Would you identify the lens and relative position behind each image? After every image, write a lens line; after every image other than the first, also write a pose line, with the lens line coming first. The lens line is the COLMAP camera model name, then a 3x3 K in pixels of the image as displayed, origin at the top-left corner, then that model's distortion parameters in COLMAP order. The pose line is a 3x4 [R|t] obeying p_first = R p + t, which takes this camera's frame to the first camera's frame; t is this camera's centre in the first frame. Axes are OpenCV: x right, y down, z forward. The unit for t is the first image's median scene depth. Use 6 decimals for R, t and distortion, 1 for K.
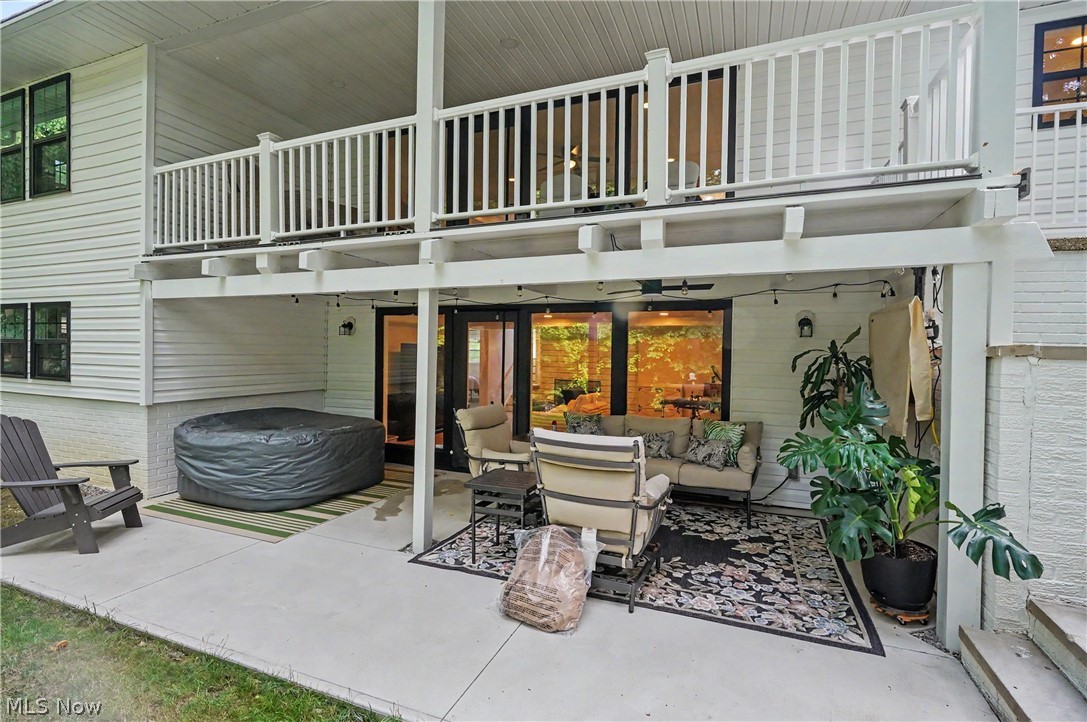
lens RADIAL K [[480.7, 0, 549.6], [0, 480.7, 361.5], [0, 0, 1]] dist [-0.004271, -0.000351]
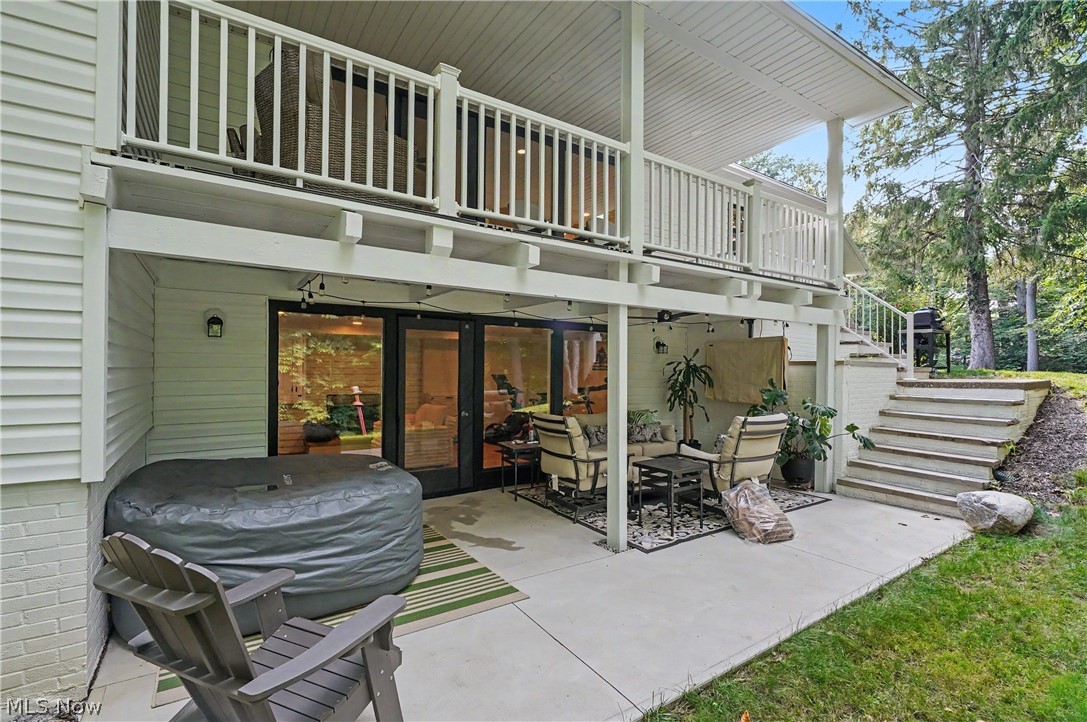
lens RADIAL K [[500.0, 0, 547.2], [0, 500.0, 362.1], [0, 0, 1]] dist [-0.000337, -0.000793]
pose [[0.567495, -0.001911, 0.823374, -0.923985], [0.000409, 0.999998, 0.002039, -0.018333], [-0.823376, -0.000820, 0.567495, 0.359641]]
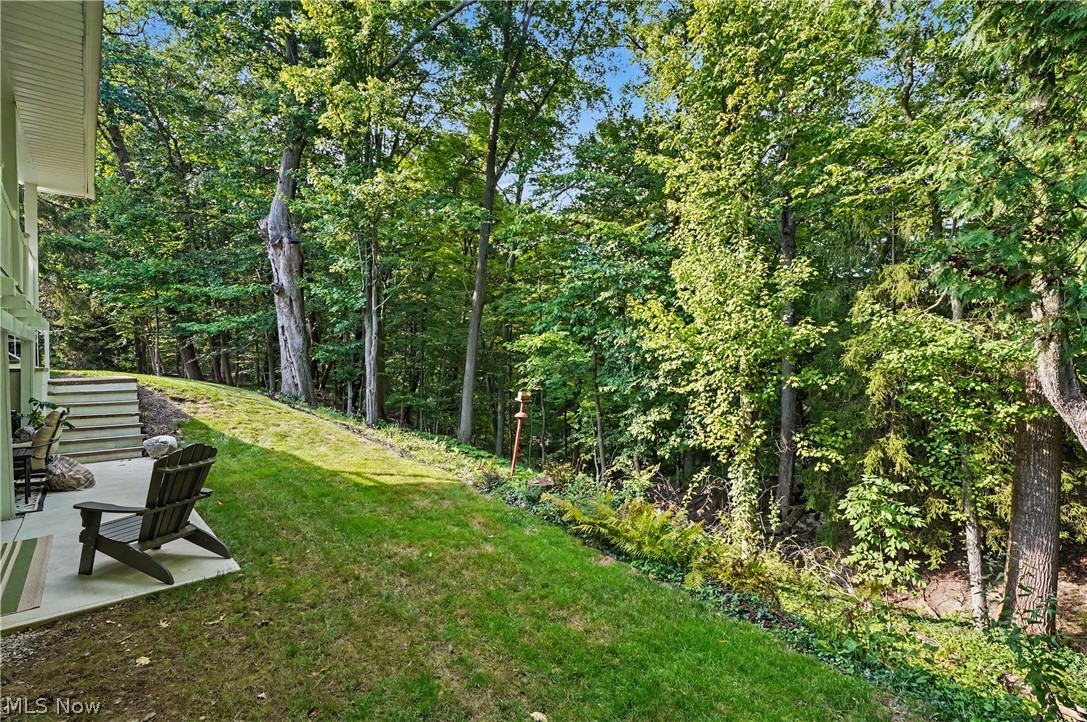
lens RADIAL K [[500.0, 0, 543.7], [0, 500.0, 360.2], [0, 0, 1]] dist [-0.000337, -0.000793]
pose [[-0.897296, -0.004829, 0.441403, -1.674158], [0.000207, 0.999935, 0.011360, -0.061456], [-0.441429, 0.010285, -0.897237, 1.178990]]
